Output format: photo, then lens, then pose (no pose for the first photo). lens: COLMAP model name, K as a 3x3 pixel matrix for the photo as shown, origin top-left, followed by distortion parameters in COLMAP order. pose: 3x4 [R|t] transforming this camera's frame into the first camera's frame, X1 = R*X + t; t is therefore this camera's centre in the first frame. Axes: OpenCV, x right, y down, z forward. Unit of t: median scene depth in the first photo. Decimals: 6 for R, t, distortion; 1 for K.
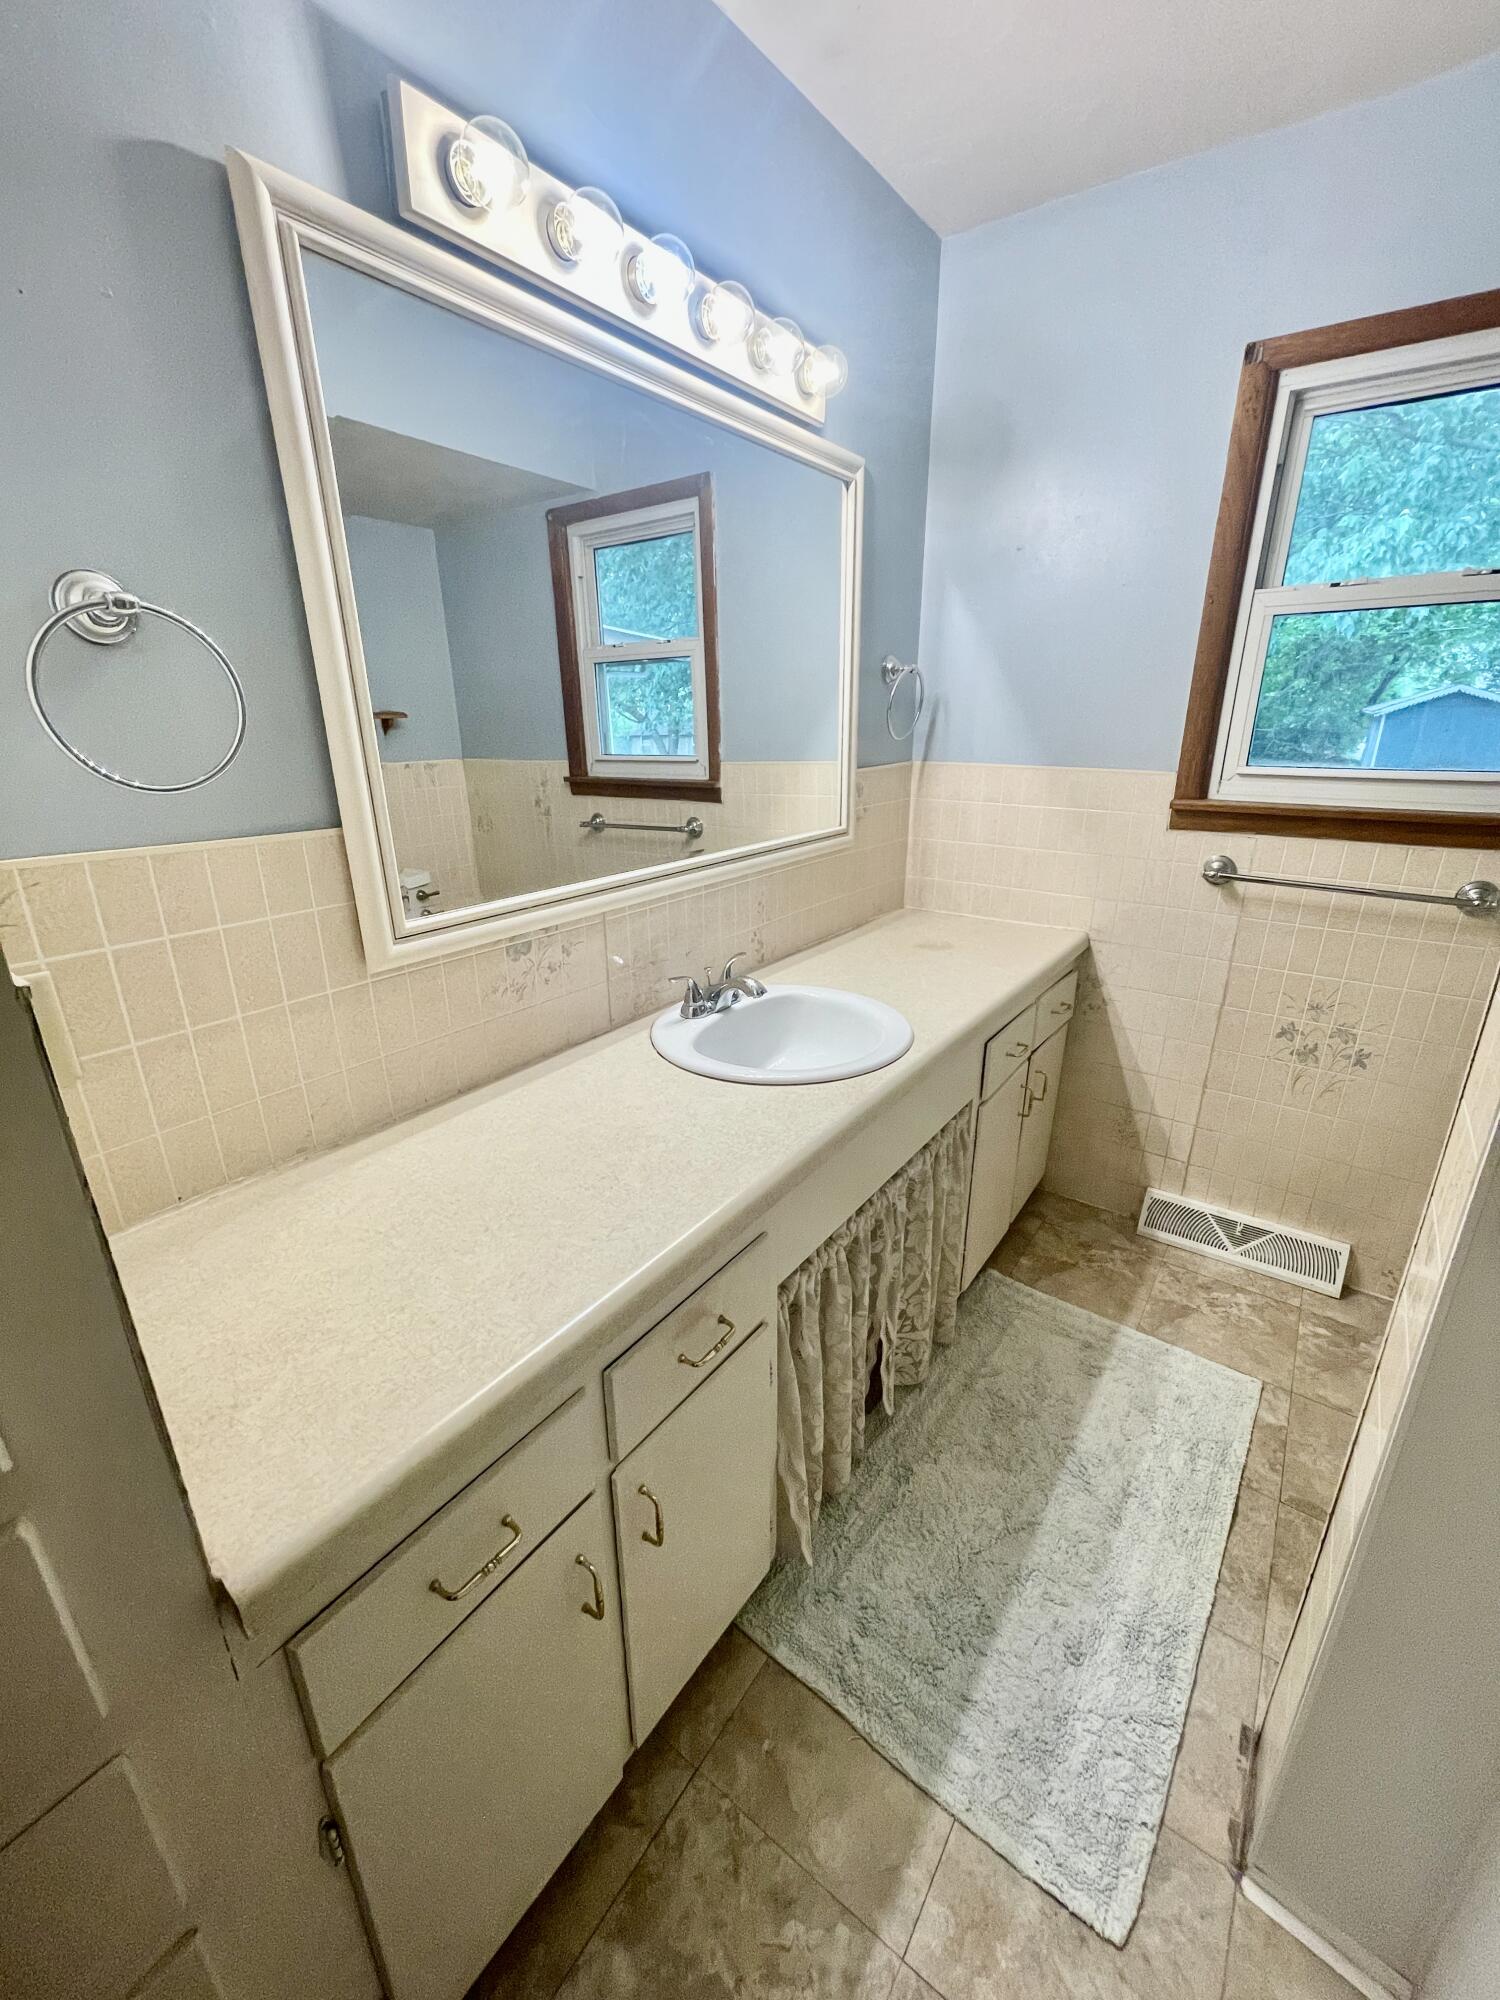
lens RADIAL K [[807.9, 0, 749.6], [0, 807.9, 999.4], [0, 0, 1]] dist [-0.000930, -0.001018]
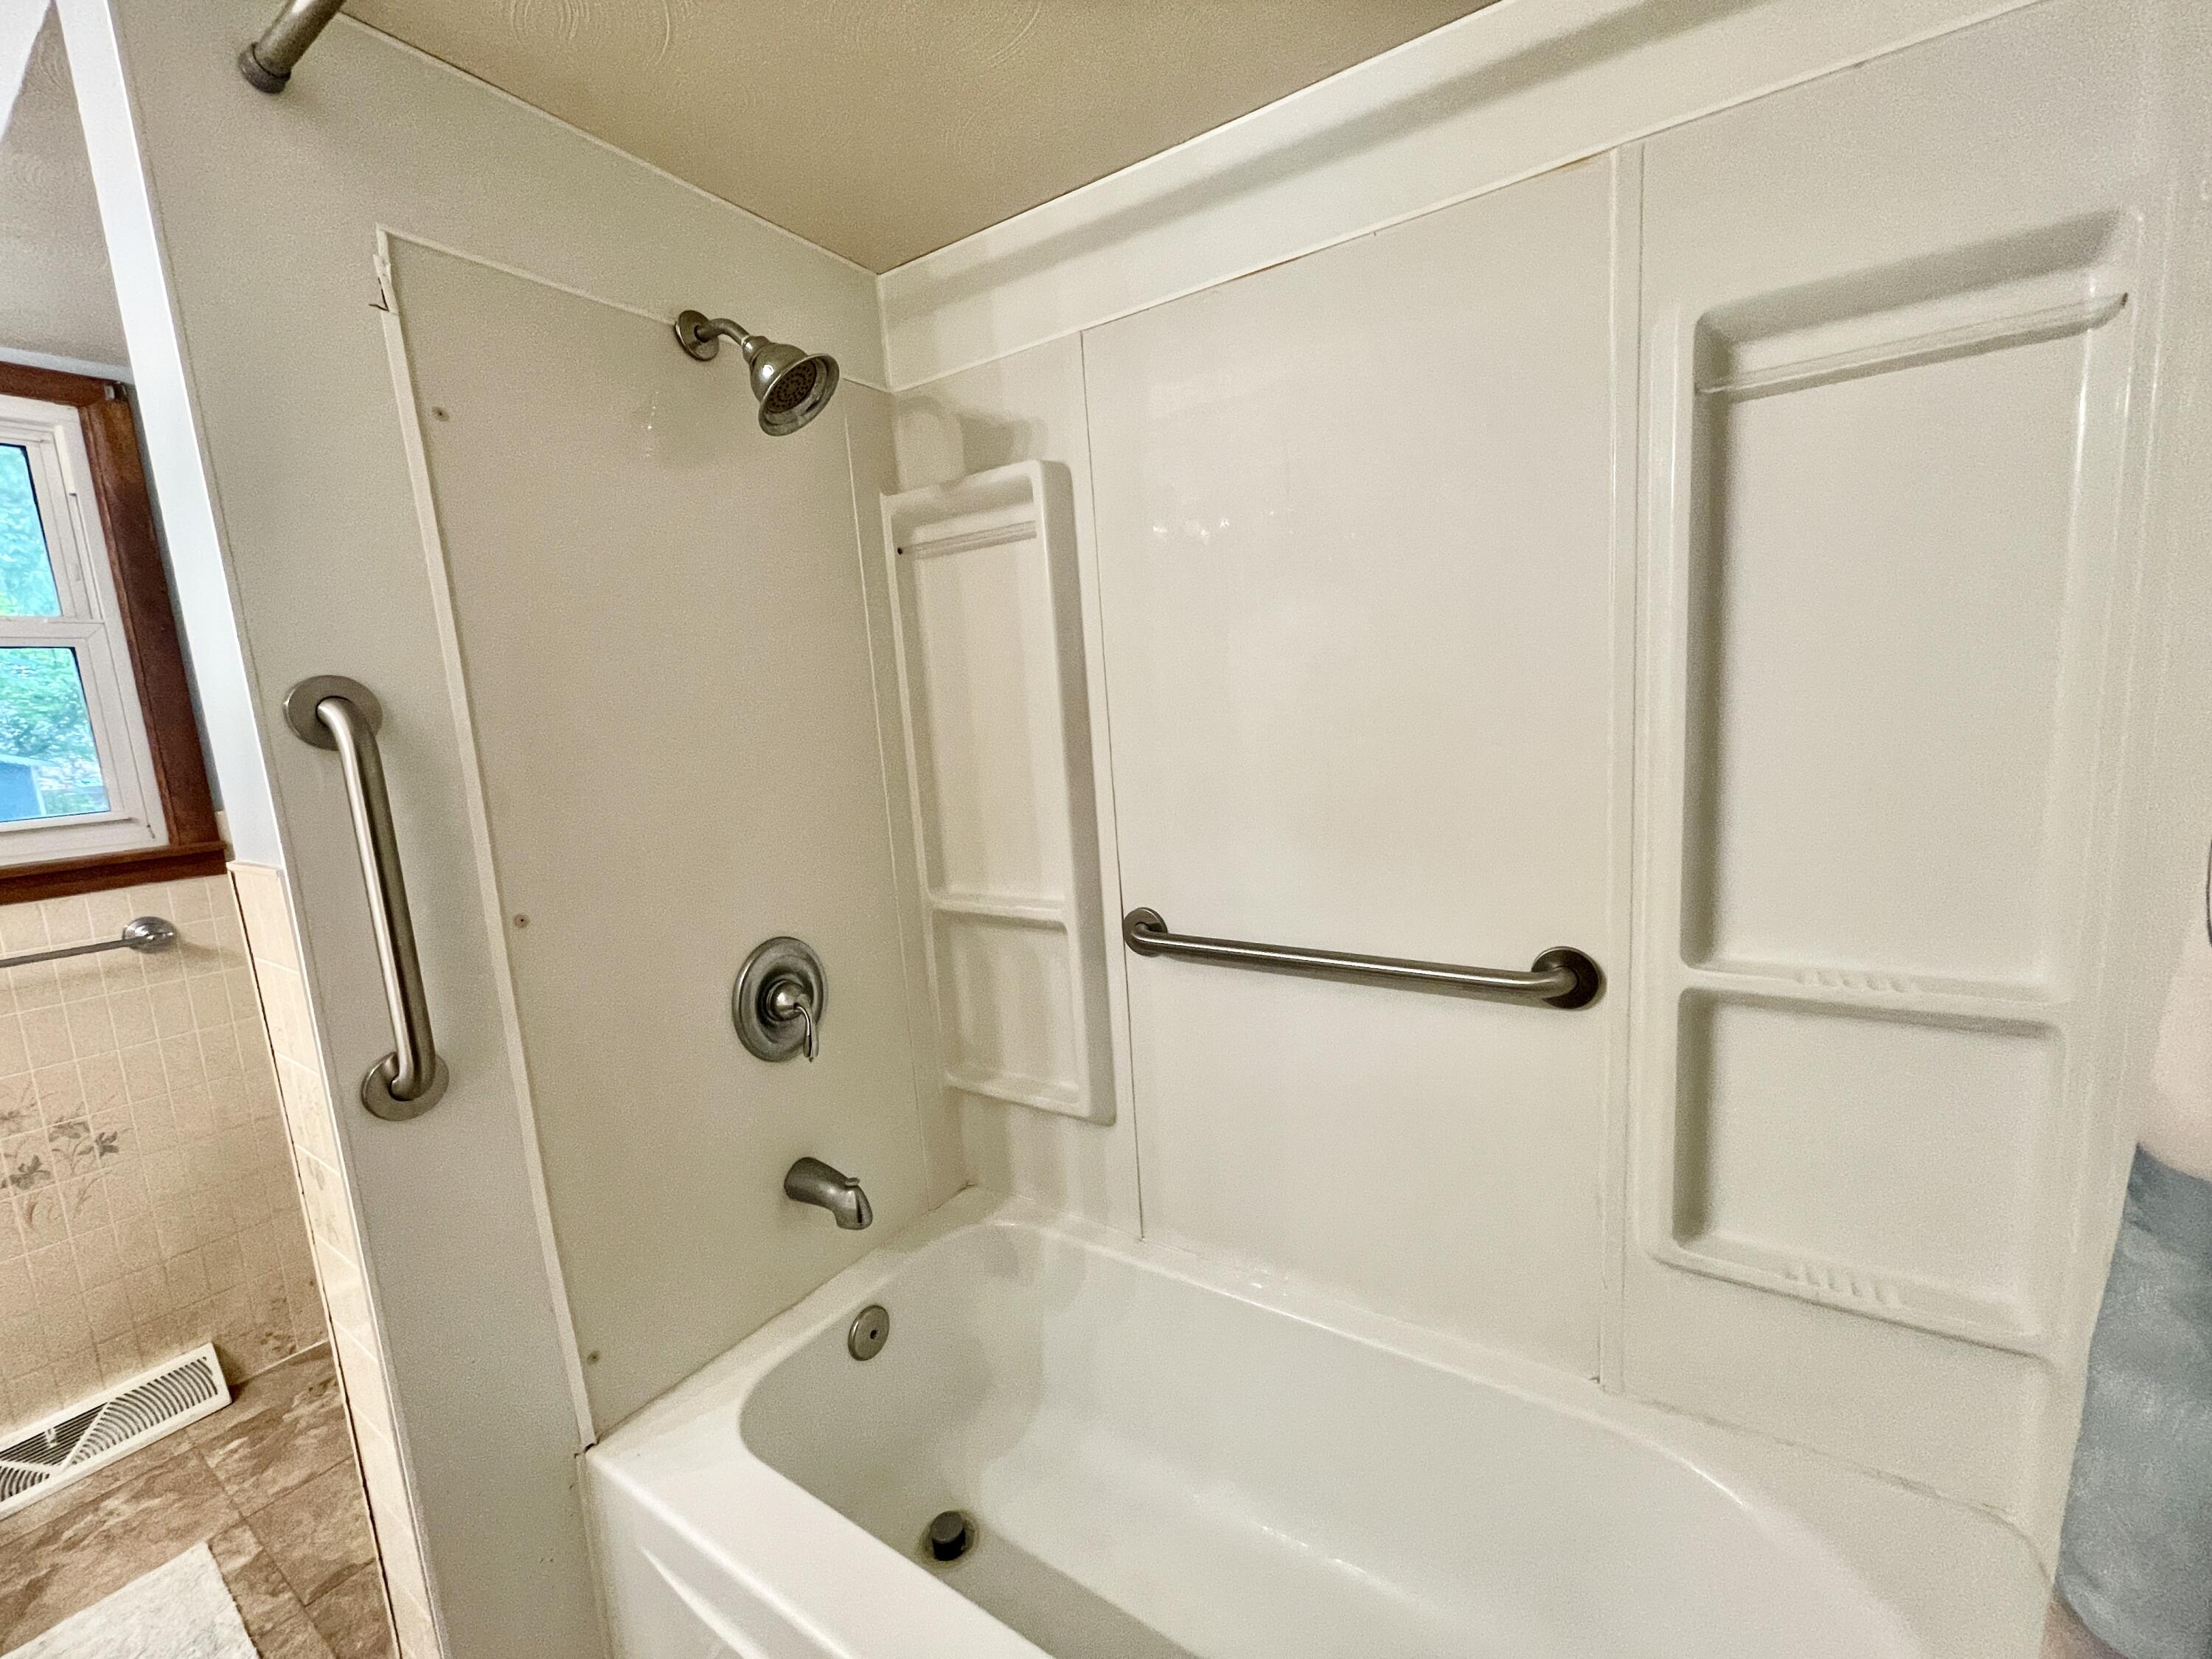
lens RADIAL K [[893.5, 0, 1105.1], [0, 893.5, 829.4], [0, 0, 1]] dist [-0.000930, -0.001018]
pose [[-0.041232, -0.141882, 0.989024, -0.150829], [0.380699, 0.912965, 0.146842, 0.033905], [-0.923779, 0.382576, 0.016371, -0.095089]]
